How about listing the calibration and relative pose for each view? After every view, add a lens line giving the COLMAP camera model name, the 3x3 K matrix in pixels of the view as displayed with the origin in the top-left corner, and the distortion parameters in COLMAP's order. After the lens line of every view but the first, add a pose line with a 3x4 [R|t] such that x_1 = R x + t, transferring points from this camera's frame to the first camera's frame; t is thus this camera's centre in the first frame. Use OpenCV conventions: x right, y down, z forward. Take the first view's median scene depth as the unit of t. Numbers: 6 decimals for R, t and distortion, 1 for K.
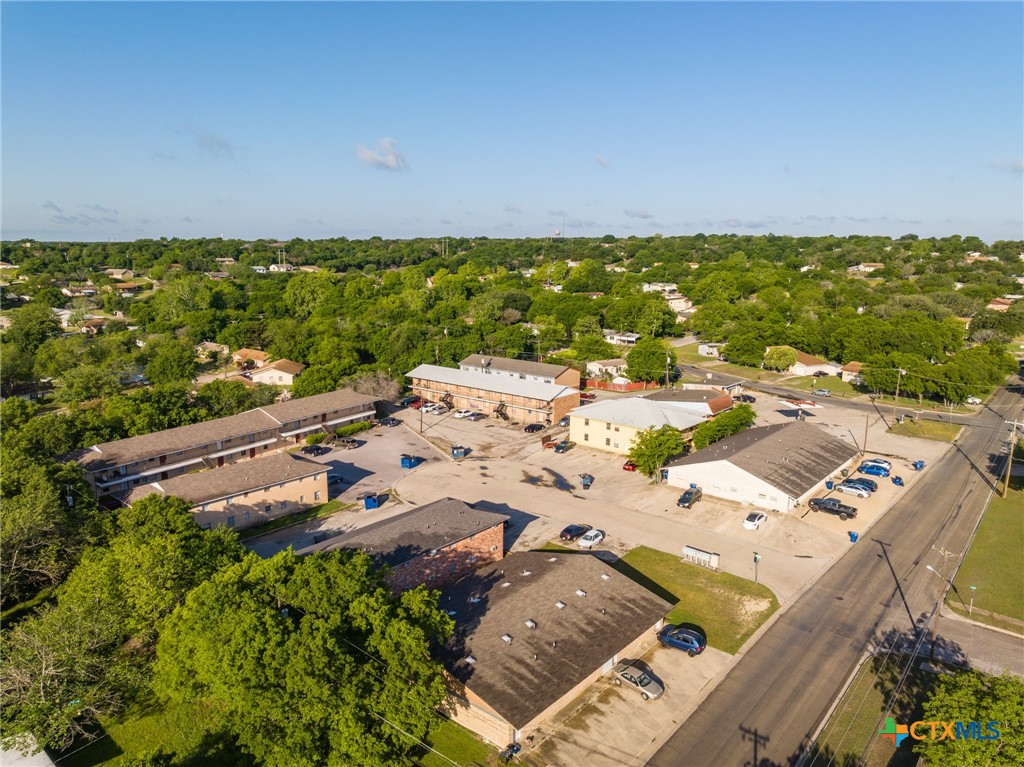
lens RADIAL K [[723.2, 0, 514.5], [0, 723.2, 384.0], [0, 0, 1]] dist [-0.032517, -0.003556]
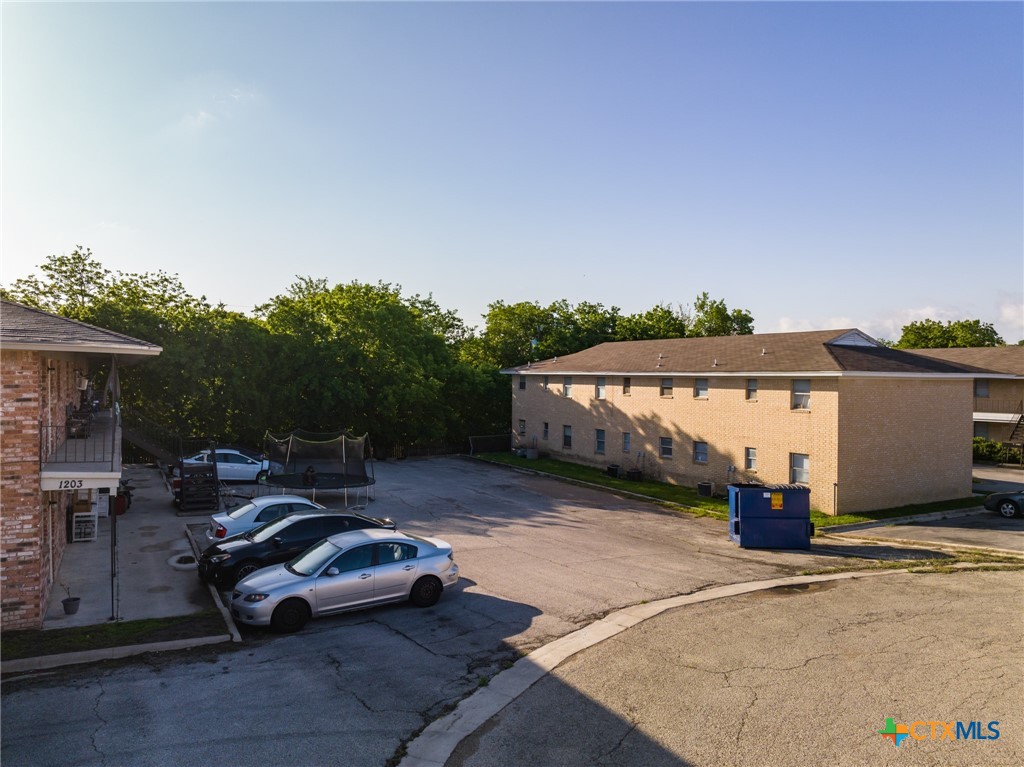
lens RADIAL K [[723.2, 0, 511.4], [0, 723.2, 383.8], [0, 0, 1]] dist [-0.032517, -0.003556]
pose [[-0.361816, -0.001077, -0.932249, 0.027744], [-0.184664, 0.980267, 0.070537, 0.114364], [0.913777, 0.197674, -0.354875, 0.919976]]
